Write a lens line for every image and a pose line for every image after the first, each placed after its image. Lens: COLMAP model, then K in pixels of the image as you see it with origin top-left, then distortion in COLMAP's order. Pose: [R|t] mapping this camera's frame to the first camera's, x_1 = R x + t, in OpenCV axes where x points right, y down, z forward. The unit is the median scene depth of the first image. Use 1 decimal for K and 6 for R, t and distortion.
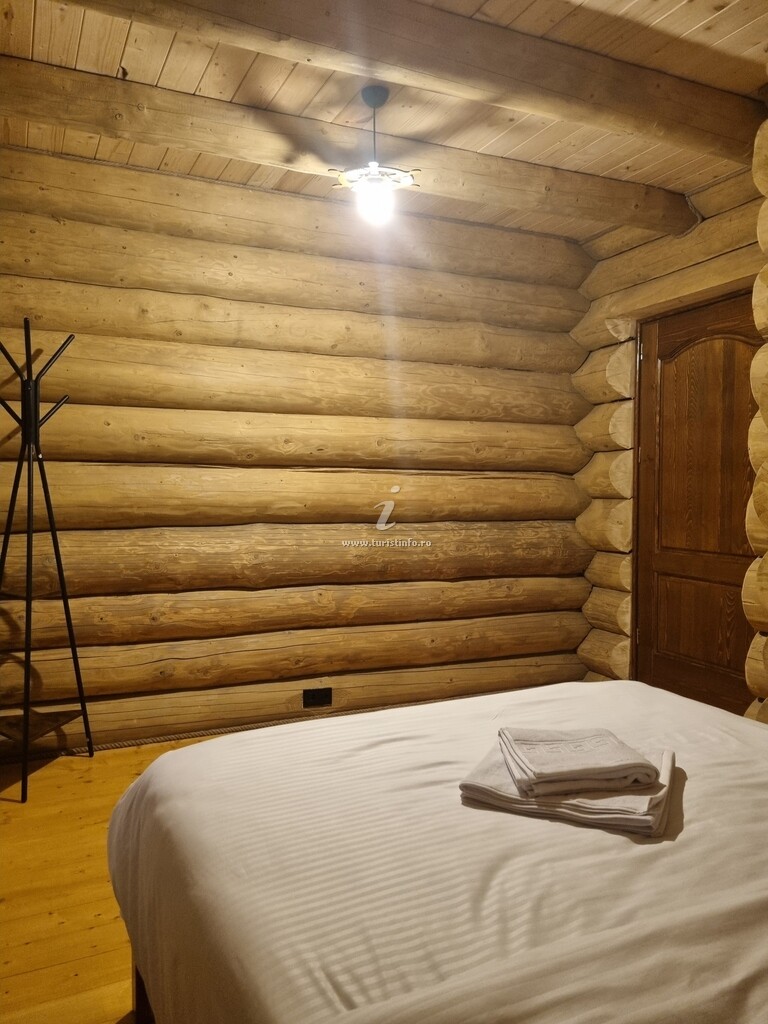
lens RADIAL K [[767.5, 0, 379.0], [0, 767.5, 510.2], [0, 0, 1]] dist [0.064494, -0.043927]
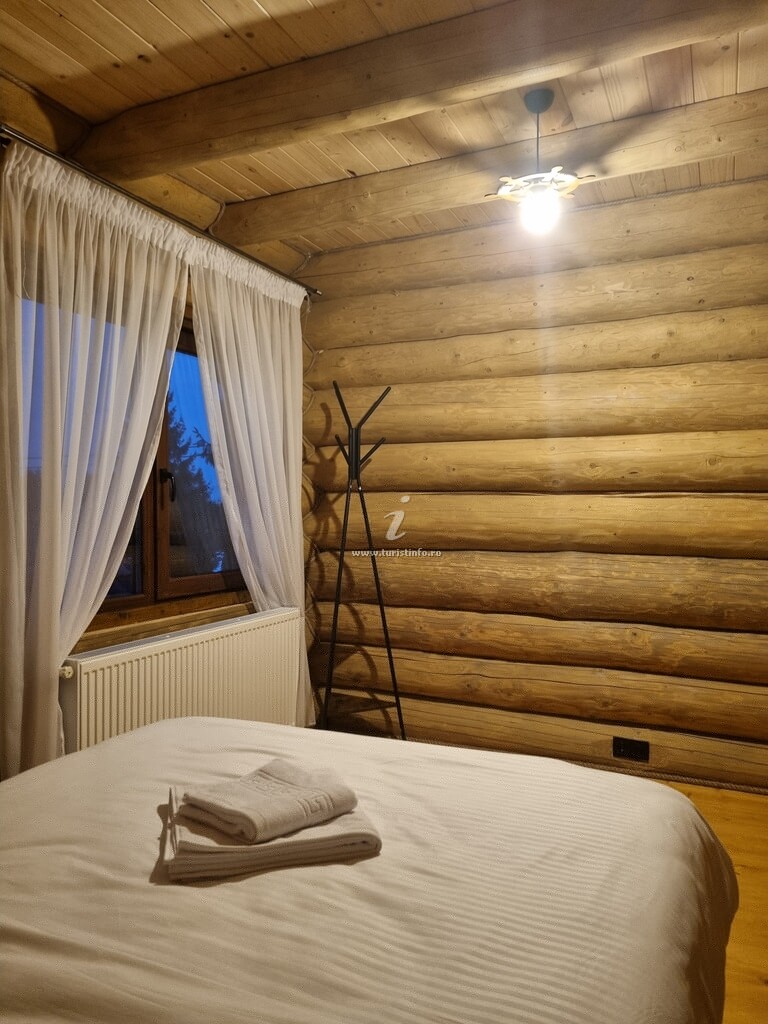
lens RADIAL K [[767.5, 0, 379.0], [0, 767.5, 510.2], [0, 0, 1]] dist [0.064494, -0.043927]
pose [[0.648174, 0.002169, -0.761489, 0.449758], [-0.026009, 0.999476, -0.019292, -0.010328], [0.761048, 0.032310, 0.647890, 0.197843]]
